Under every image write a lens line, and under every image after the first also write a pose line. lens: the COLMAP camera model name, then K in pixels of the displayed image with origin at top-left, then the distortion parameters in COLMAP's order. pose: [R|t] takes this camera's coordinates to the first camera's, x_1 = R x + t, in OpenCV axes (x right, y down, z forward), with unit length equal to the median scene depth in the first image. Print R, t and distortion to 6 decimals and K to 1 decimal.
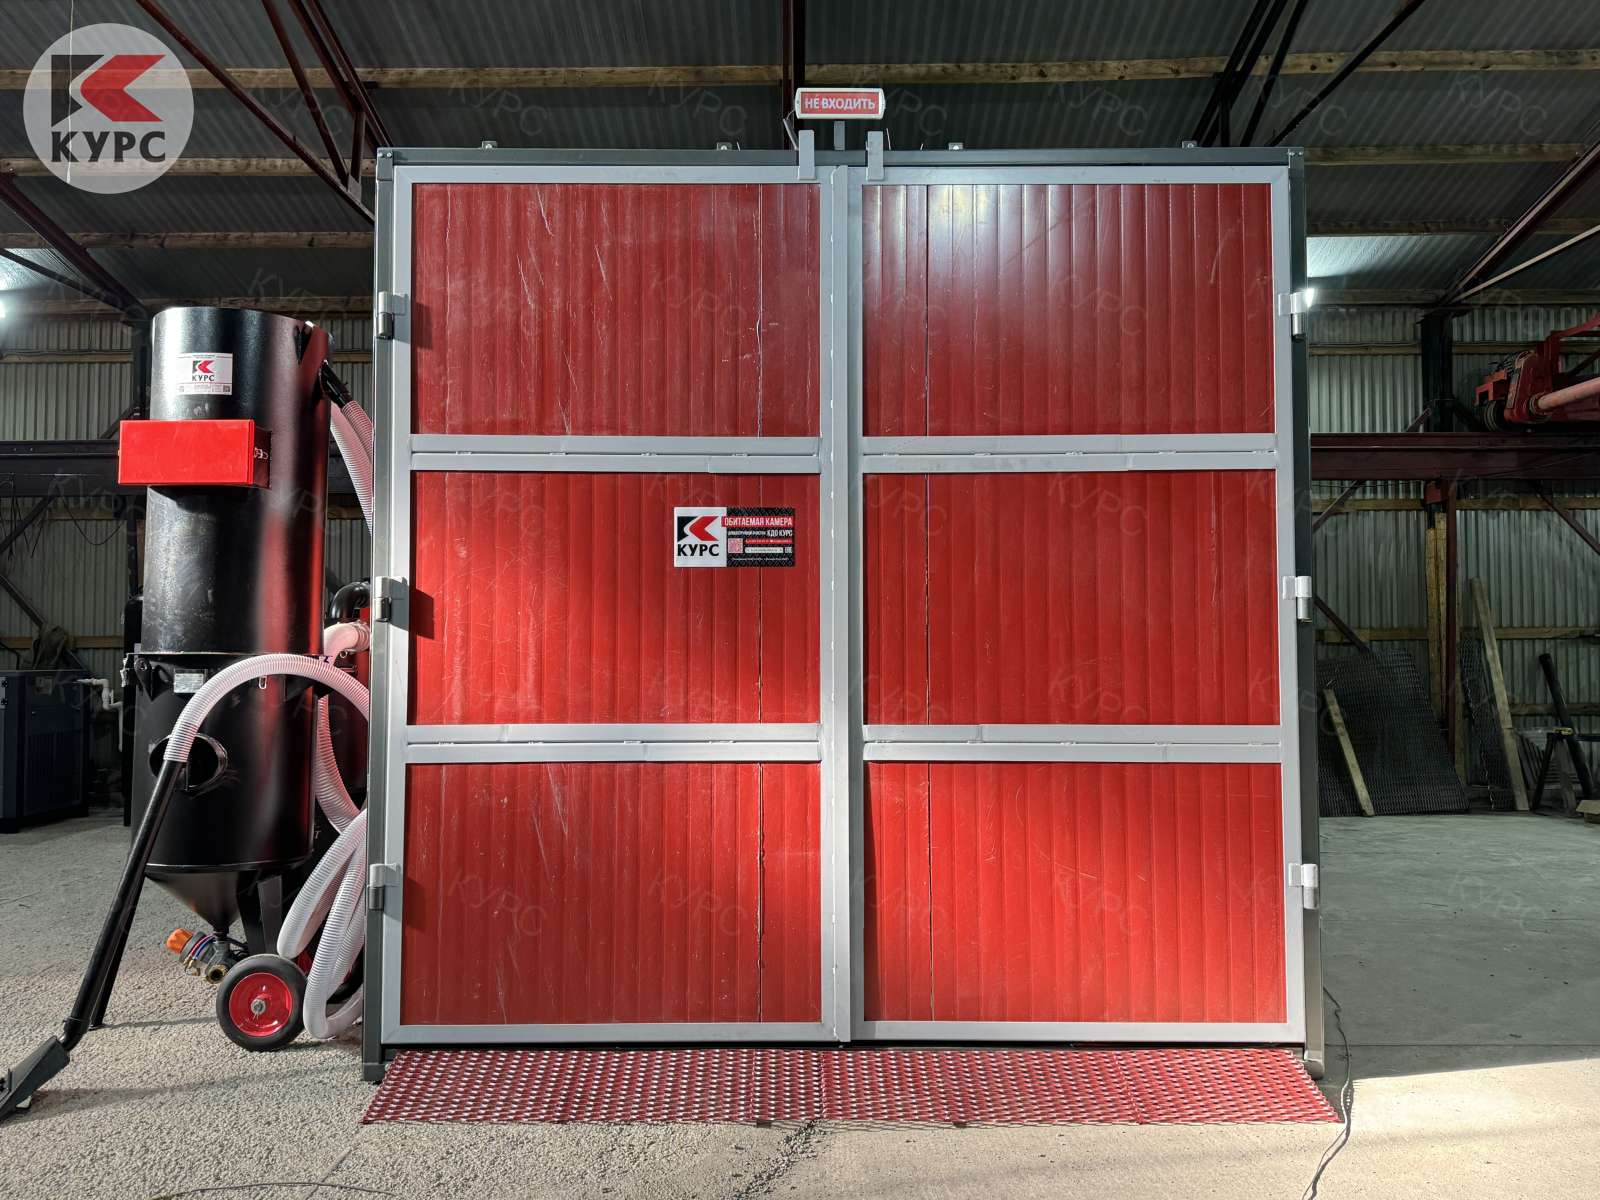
lens RADIAL K [[1202.0, 0, 791.8], [0, 1202.0, 602.3], [0, 0, 1]] dist [0.007735, -0.001273]
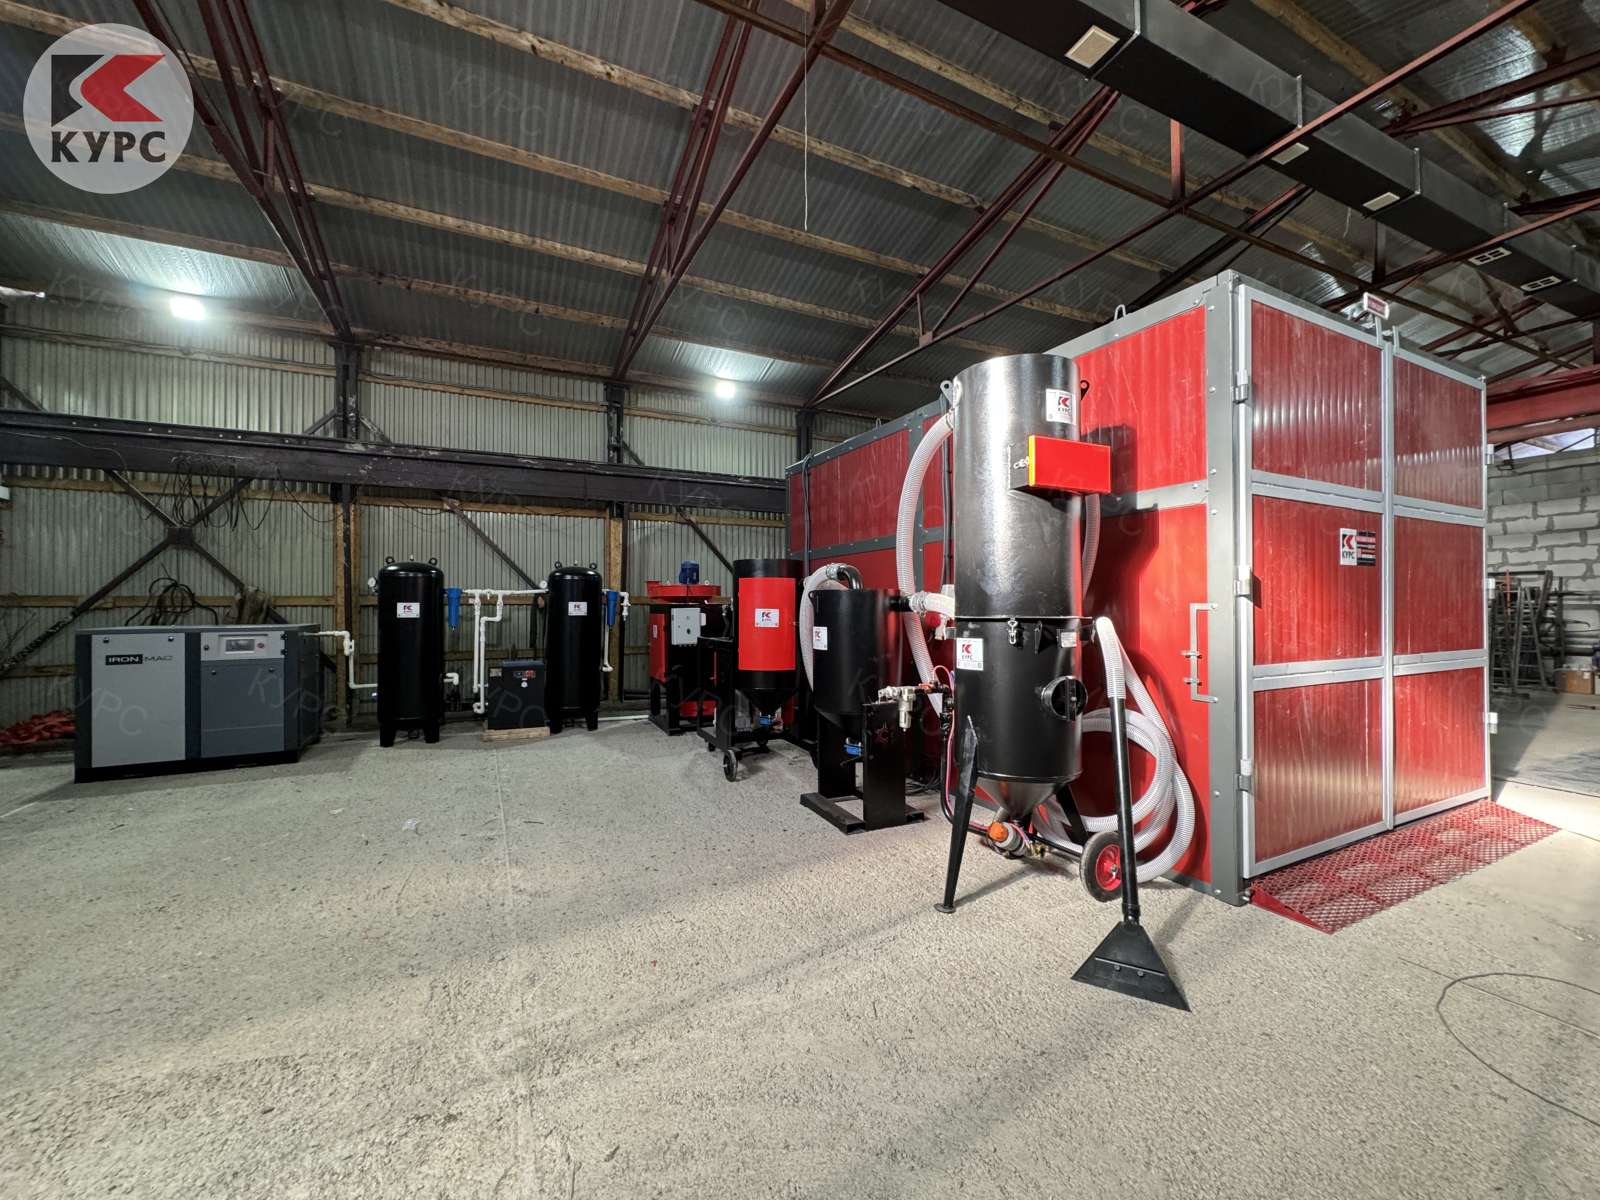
lens RADIAL K [[634.7, 0, 797.3], [0, 634.7, 598.0], [0, 0, 1]] dist [-0.000142, -0.000235]
pose [[0.893760, 0.006983, 0.448490, -1.065781], [-0.020204, 0.999491, 0.024700, 0.010250], [-0.448089, -0.031138, 0.893446, 0.498551]]
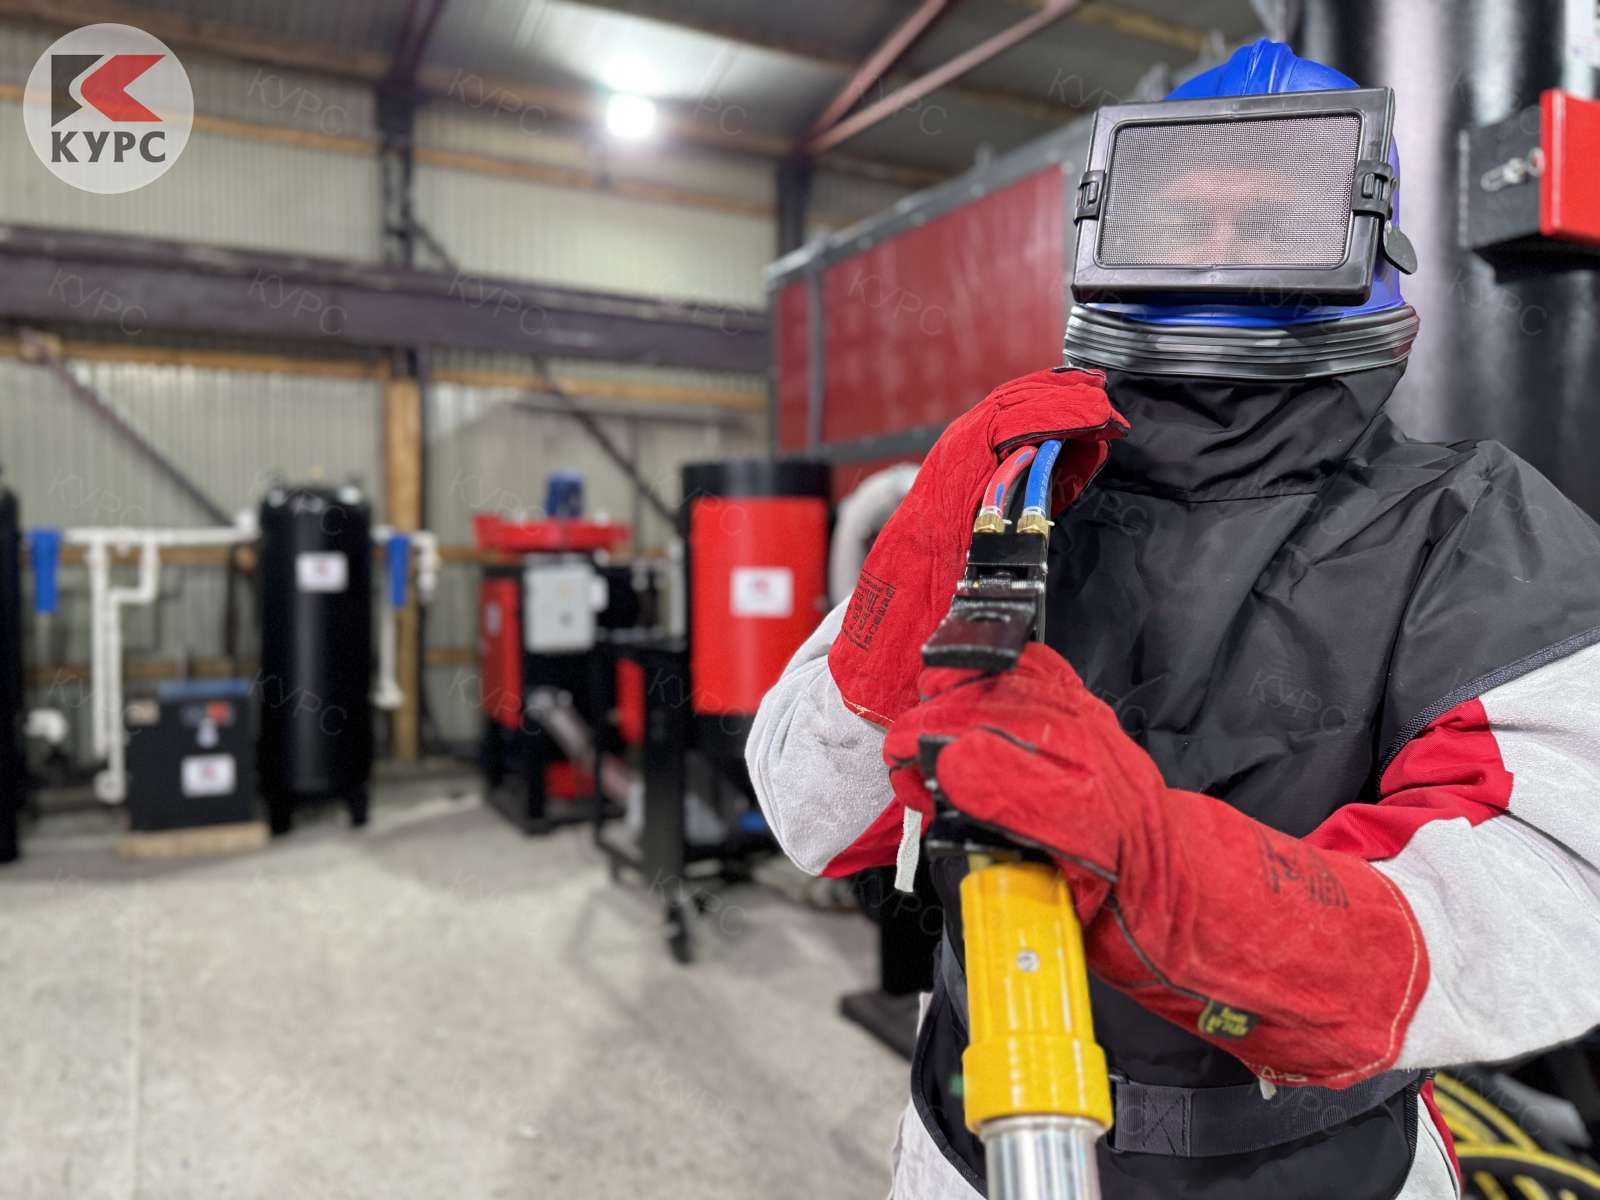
lens RADIAL K [[1134.9, 0, 800.0], [0, 1134.9, 600.0], [0, 0, 1]] dist [0.071084, -0.105539]
pose [[0.870875, -0.018610, 0.491153, -1.013757], [-0.016932, 0.997554, 0.067821, 0.020065], [-0.491214, -0.067380, 0.868429, 0.741367]]
